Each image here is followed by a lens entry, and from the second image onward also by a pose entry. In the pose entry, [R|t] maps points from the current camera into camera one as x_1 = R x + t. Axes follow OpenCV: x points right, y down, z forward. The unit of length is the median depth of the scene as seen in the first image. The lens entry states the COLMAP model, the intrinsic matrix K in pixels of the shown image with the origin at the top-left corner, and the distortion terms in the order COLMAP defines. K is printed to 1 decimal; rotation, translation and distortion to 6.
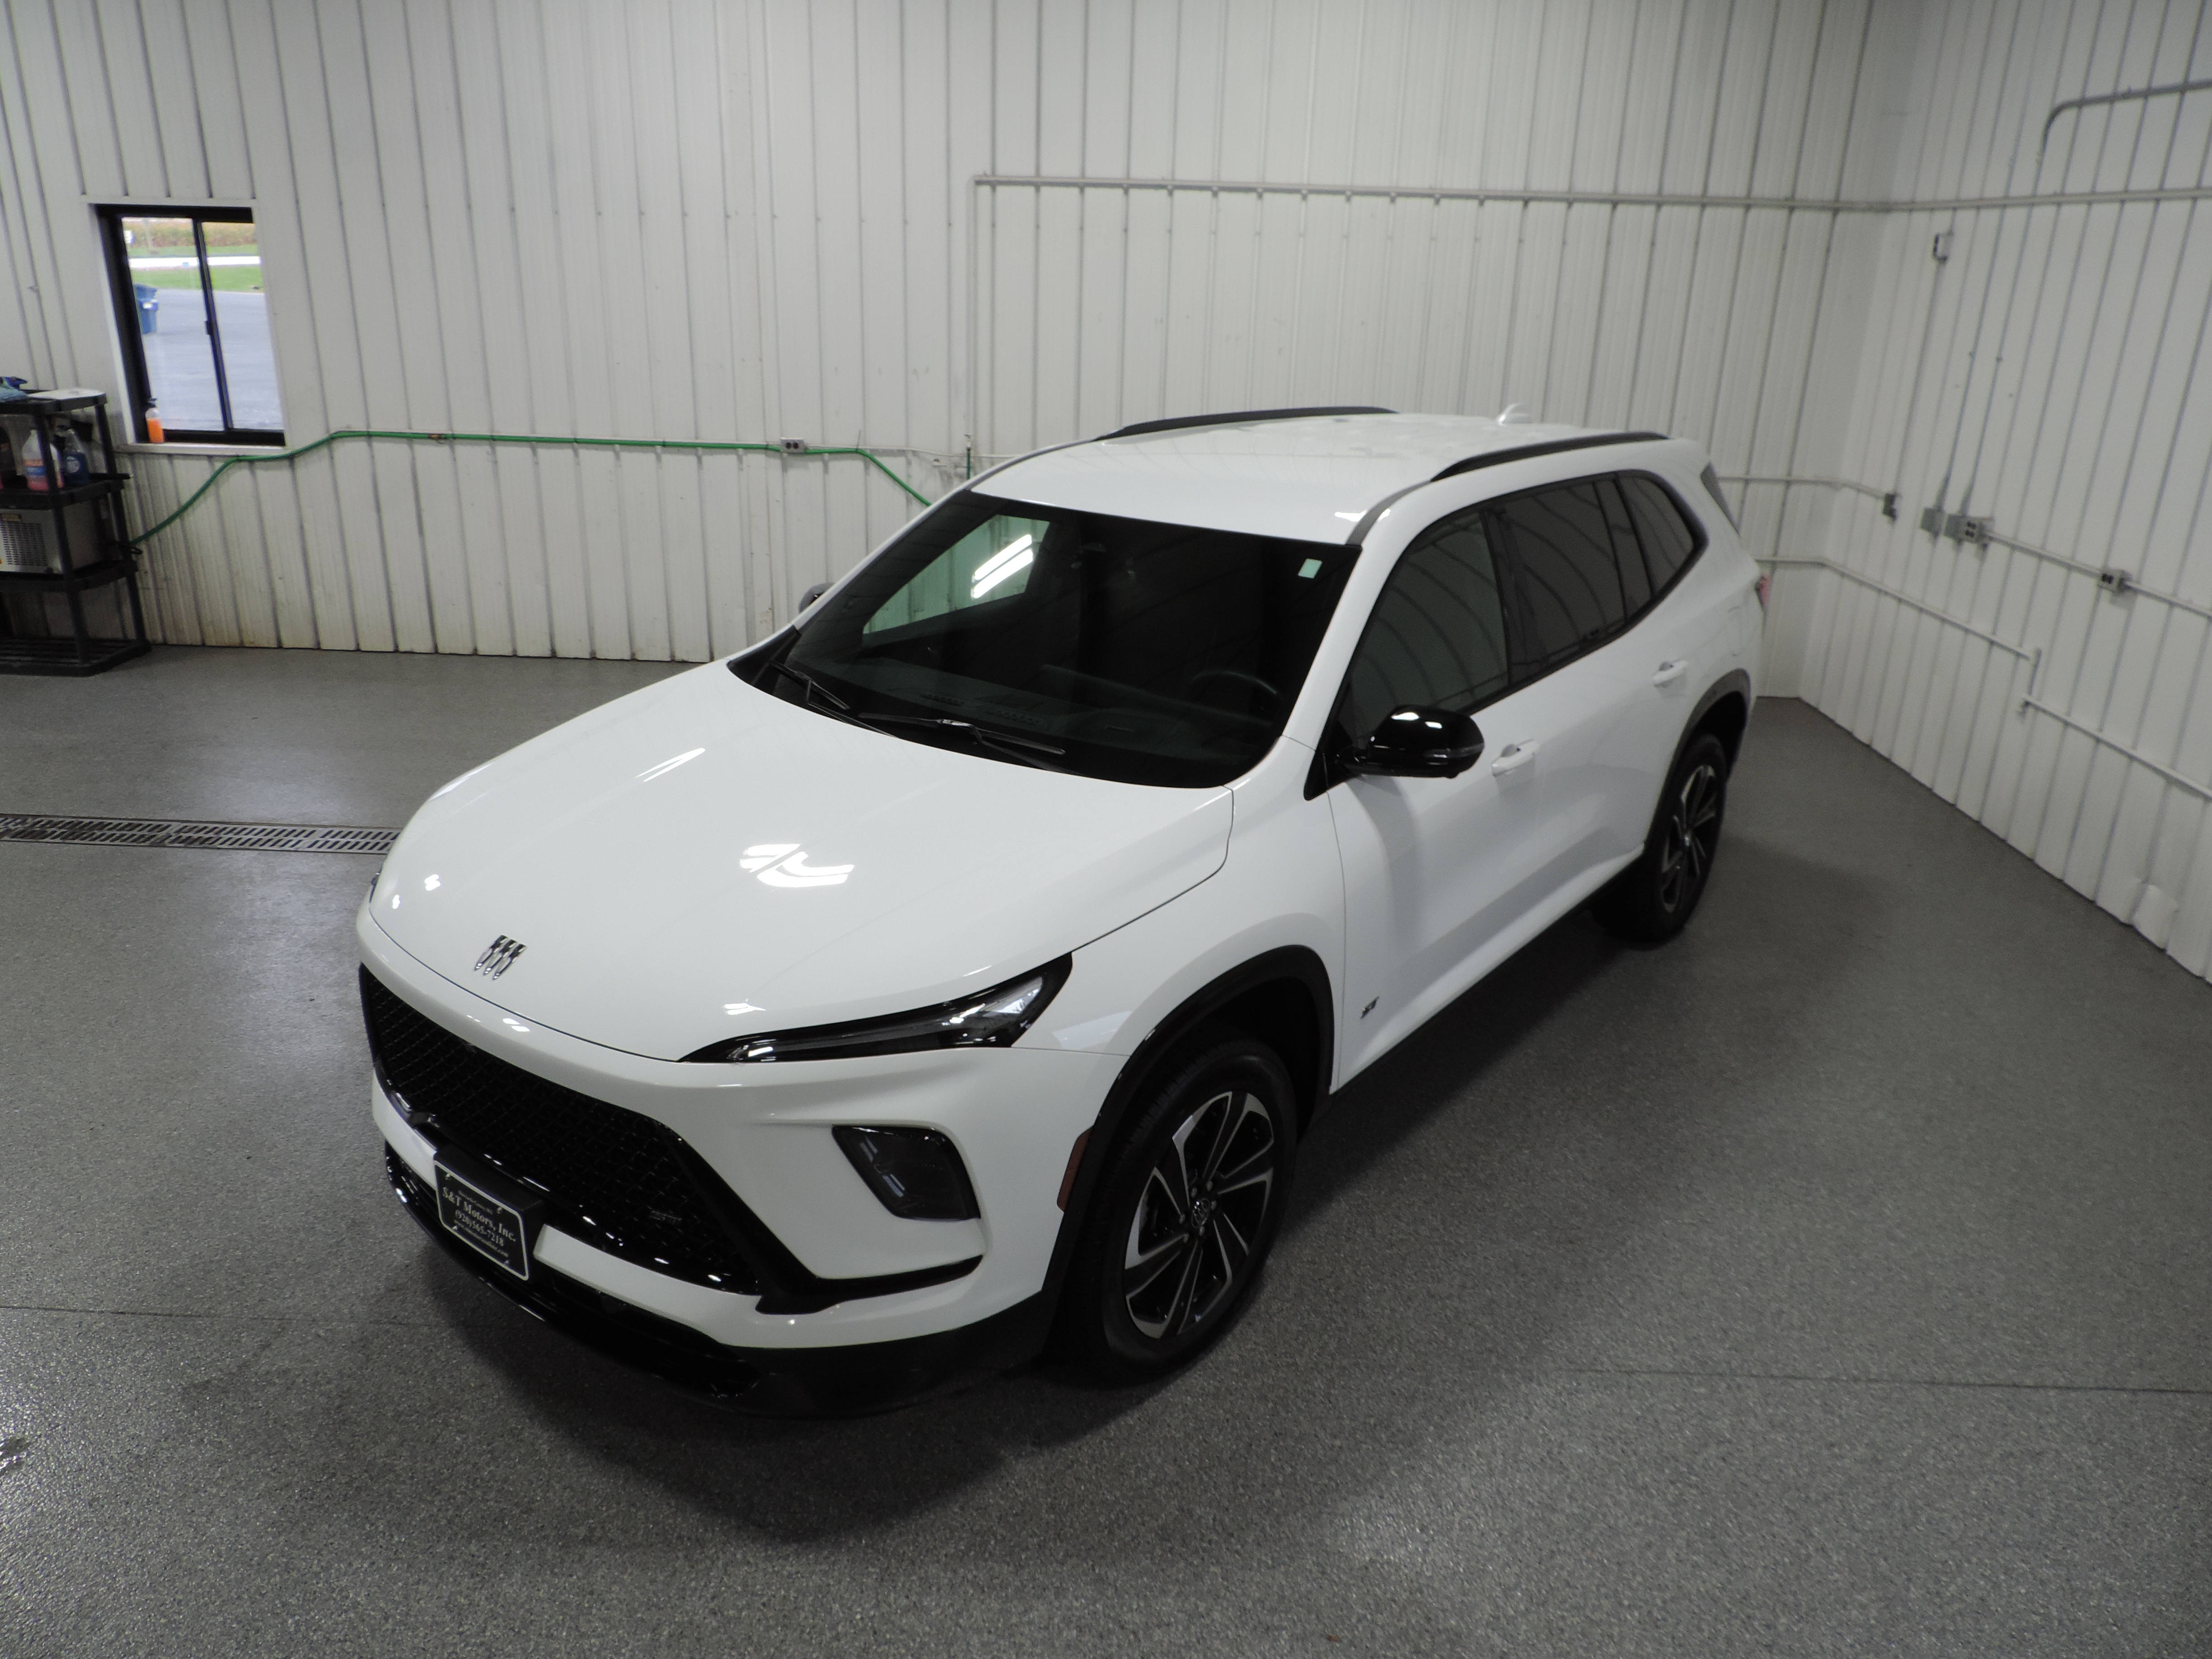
lens RADIAL K [[1567.5, 0, 1102.0], [0, 1567.5, 828.7], [0, 0, 1]] dist [-0.013429, -0.008204]
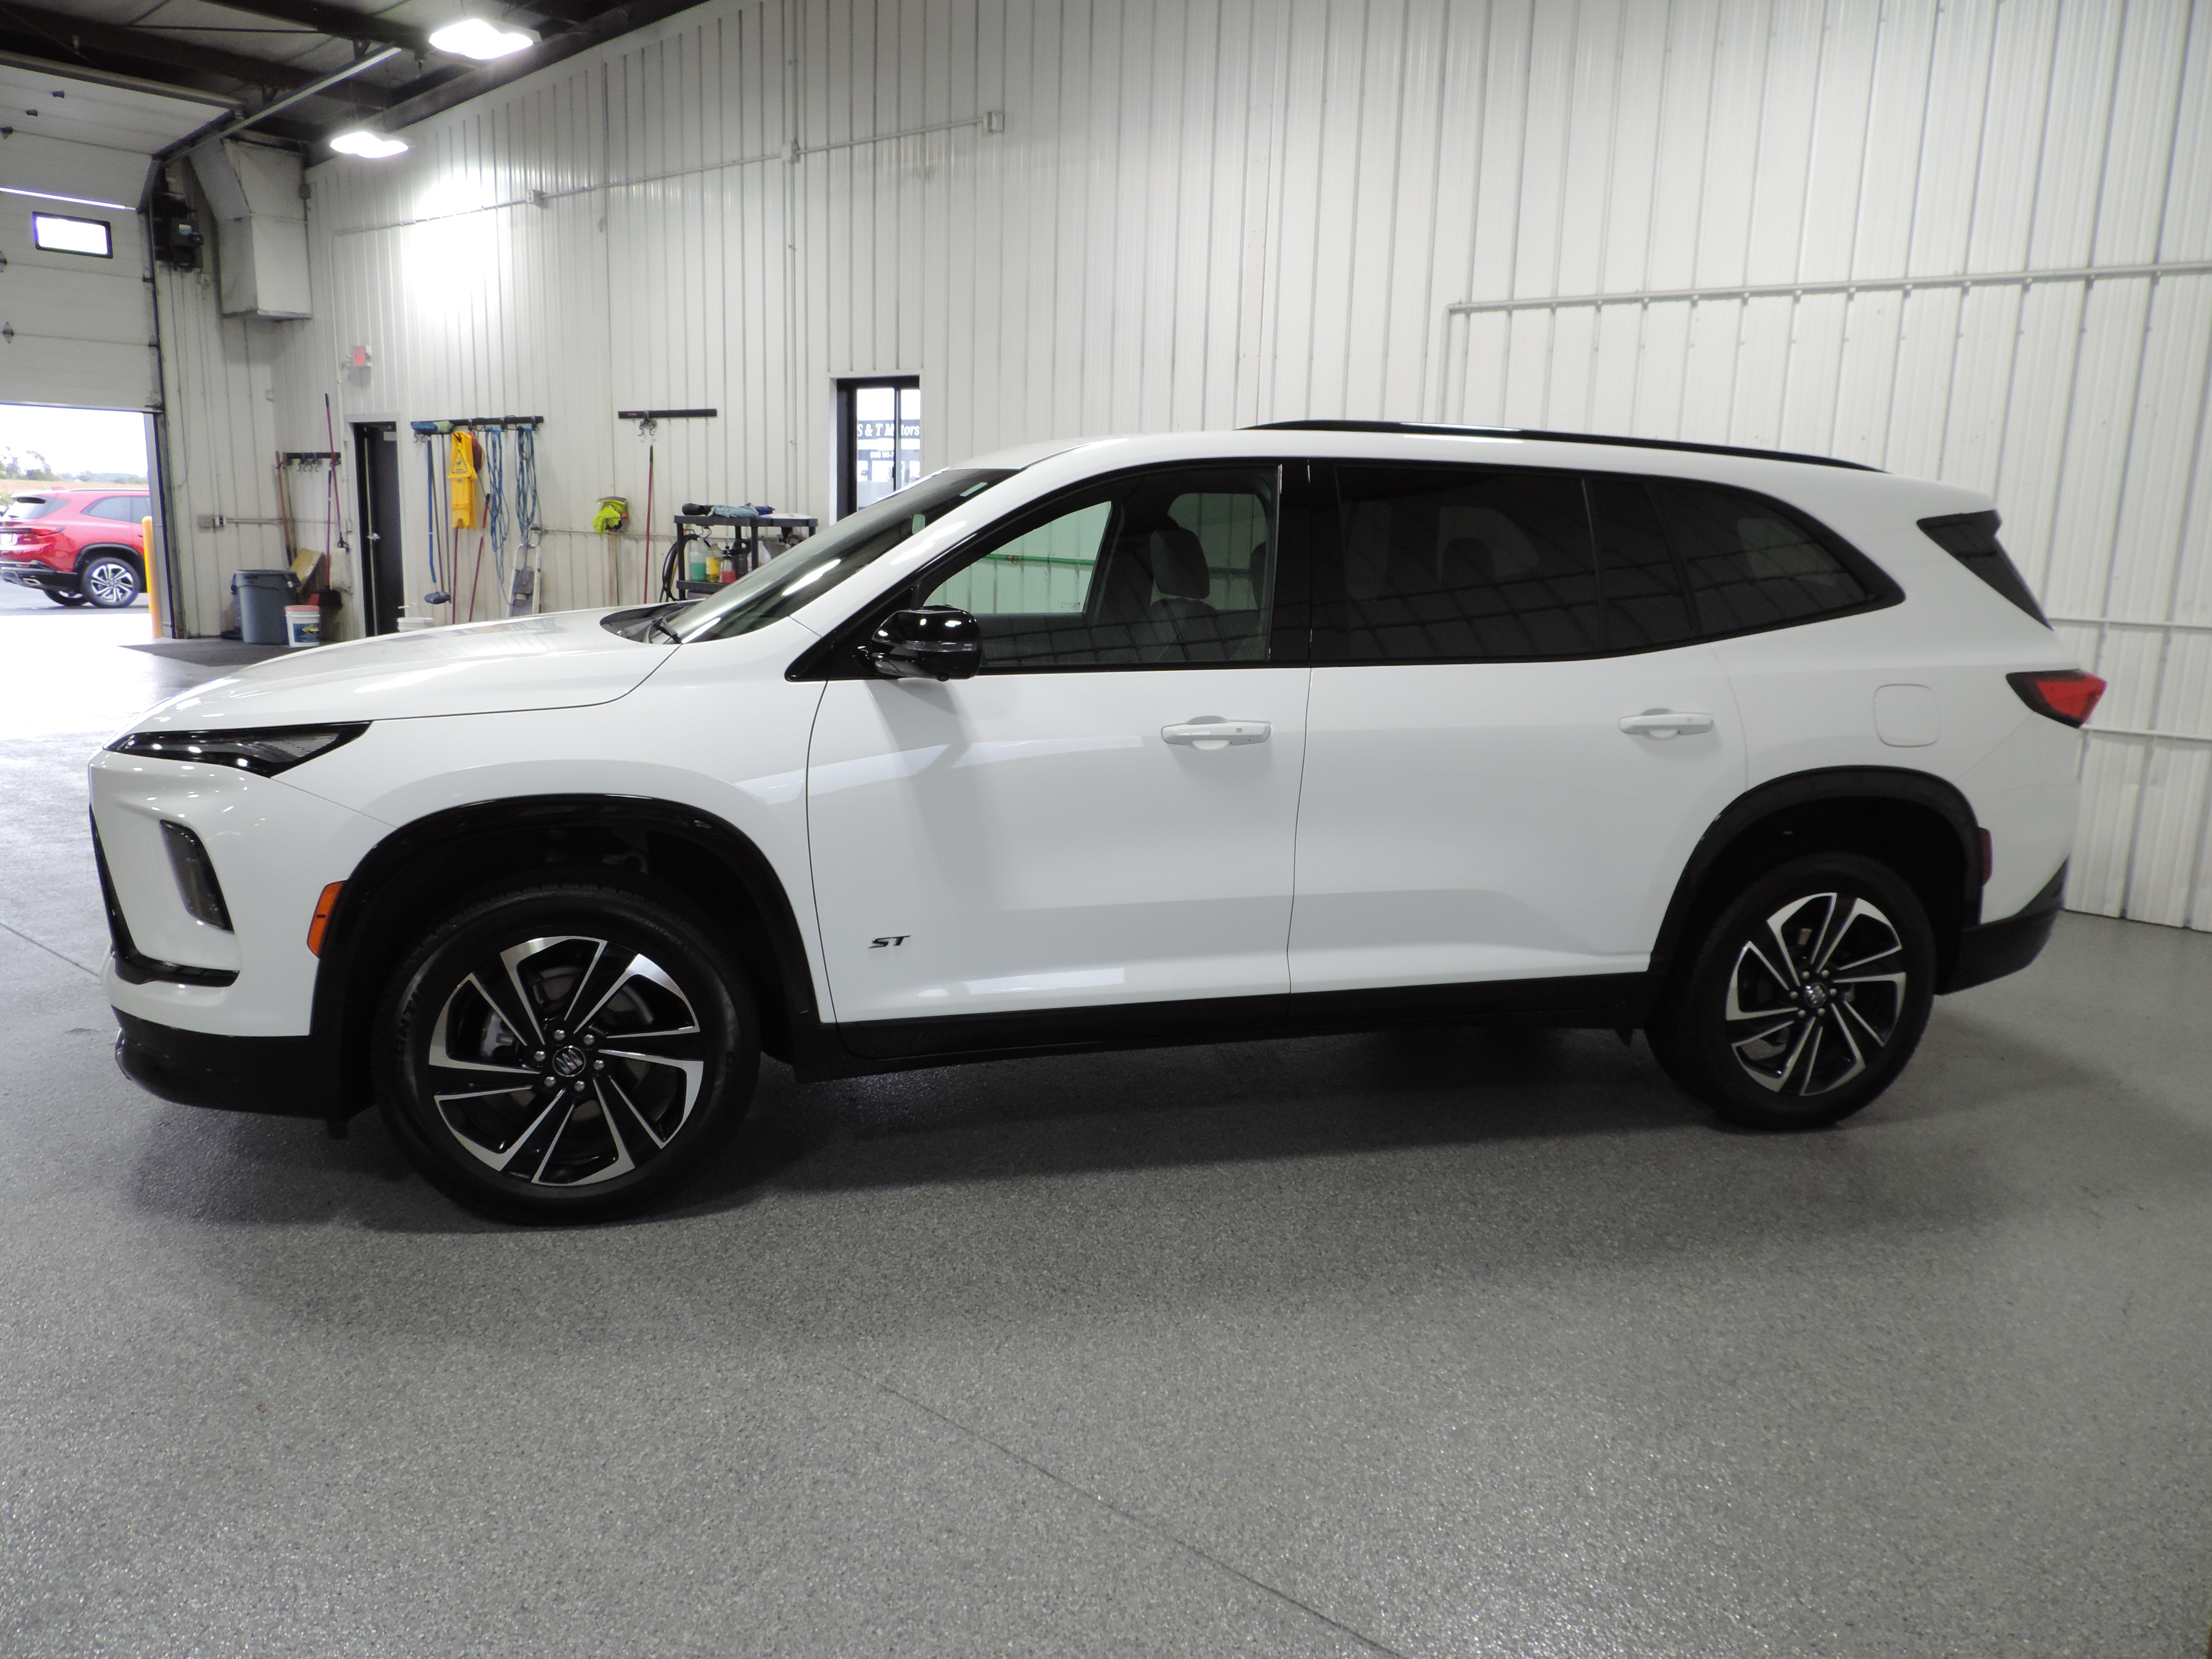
lens RADIAL K [[1567.5, 0, 1116.3], [0, 1567.5, 843.0], [0, 0, 1]] dist [-0.013429, -0.008204]
pose [[0.796555, 0.121635, -0.592203, 0.379505], [-0.219744, 0.970806, -0.096173, 0.055193], [0.563216, 0.206740, 0.800029, 0.159430]]
